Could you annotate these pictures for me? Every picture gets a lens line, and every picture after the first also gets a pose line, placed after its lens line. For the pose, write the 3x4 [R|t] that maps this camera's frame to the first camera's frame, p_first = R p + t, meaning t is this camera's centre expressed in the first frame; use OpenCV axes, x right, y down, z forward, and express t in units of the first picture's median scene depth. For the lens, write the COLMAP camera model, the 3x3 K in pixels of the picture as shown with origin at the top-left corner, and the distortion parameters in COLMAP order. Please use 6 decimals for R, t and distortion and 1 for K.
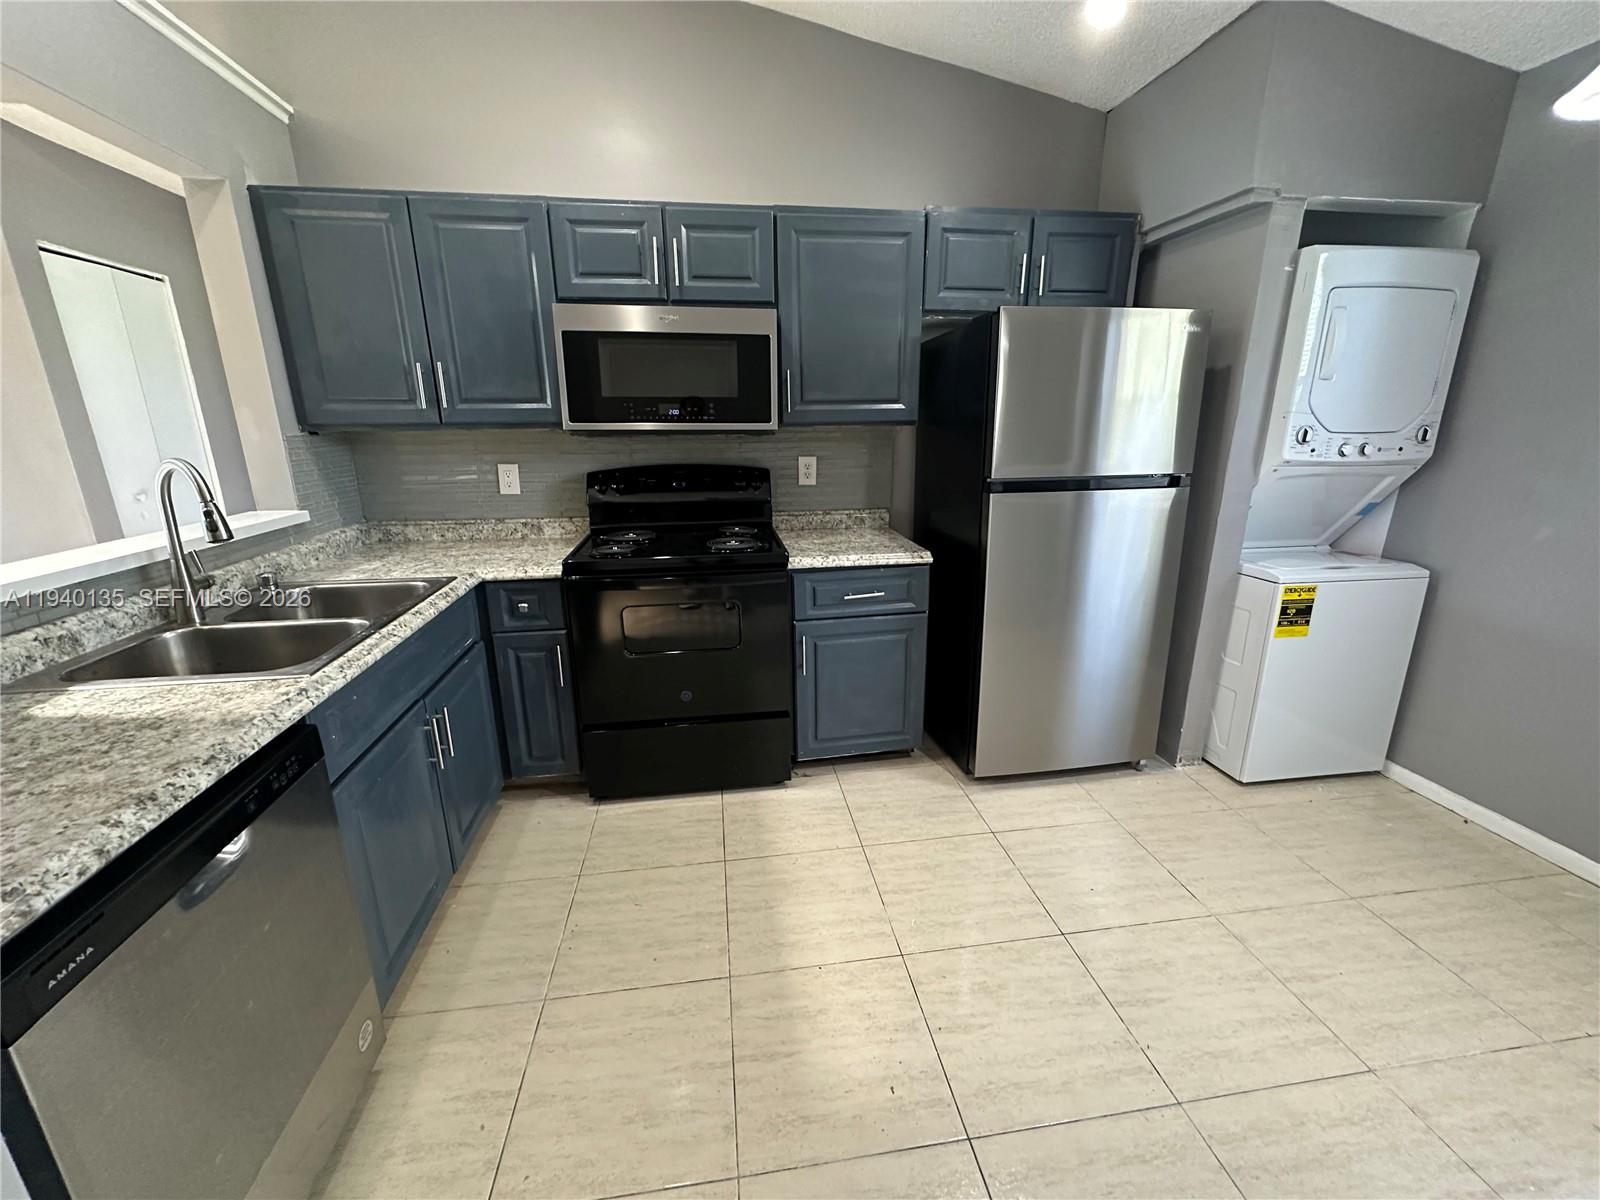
lens RADIAL K [[645.5, 0, 798.3], [0, 645.5, 598.7], [0, 0, 1]] dist [-0.001623, 0.000301]
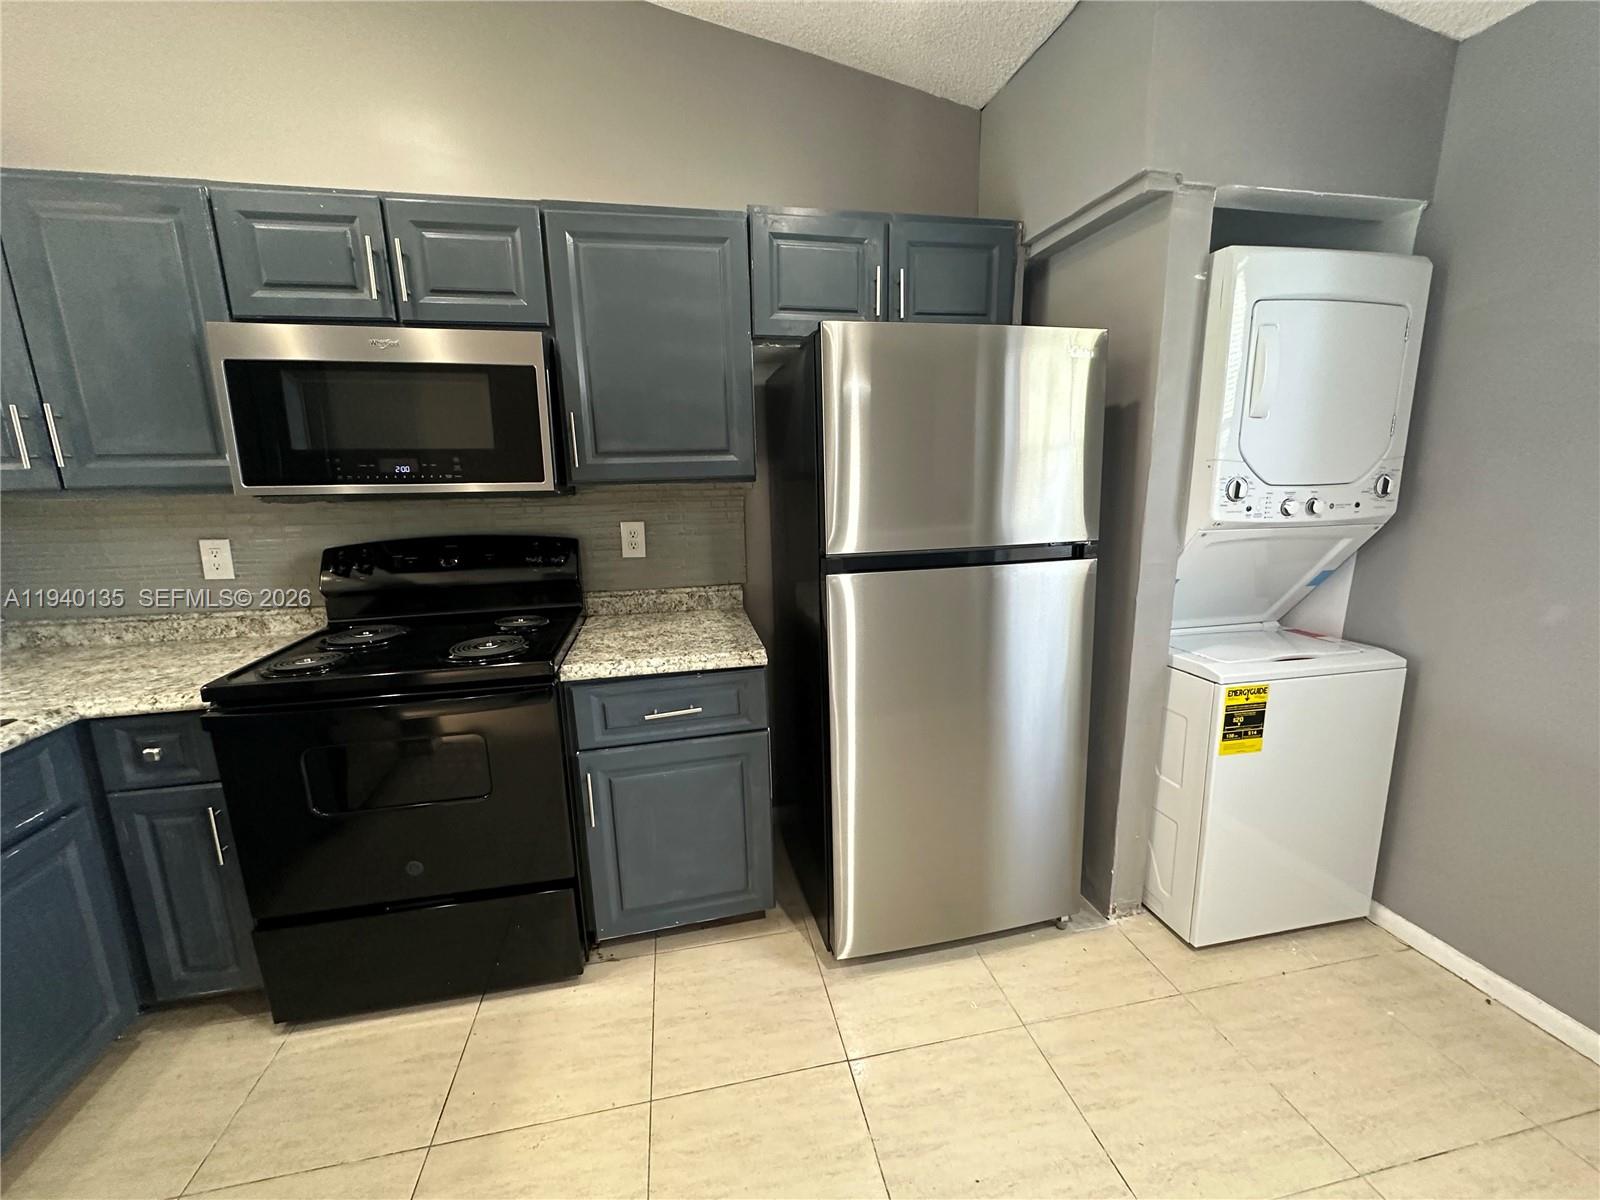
lens RADIAL K [[641.2, 0, 797.1], [0, 641.2, 598.4], [0, 0, 1]] dist [-0.003265, 0.000450]
pose [[0.998229, -0.022952, 0.054876, 0.205527], [0.027037, 0.996826, -0.074883, -0.076305], [-0.052984, 0.076234, 0.995681, 0.263496]]
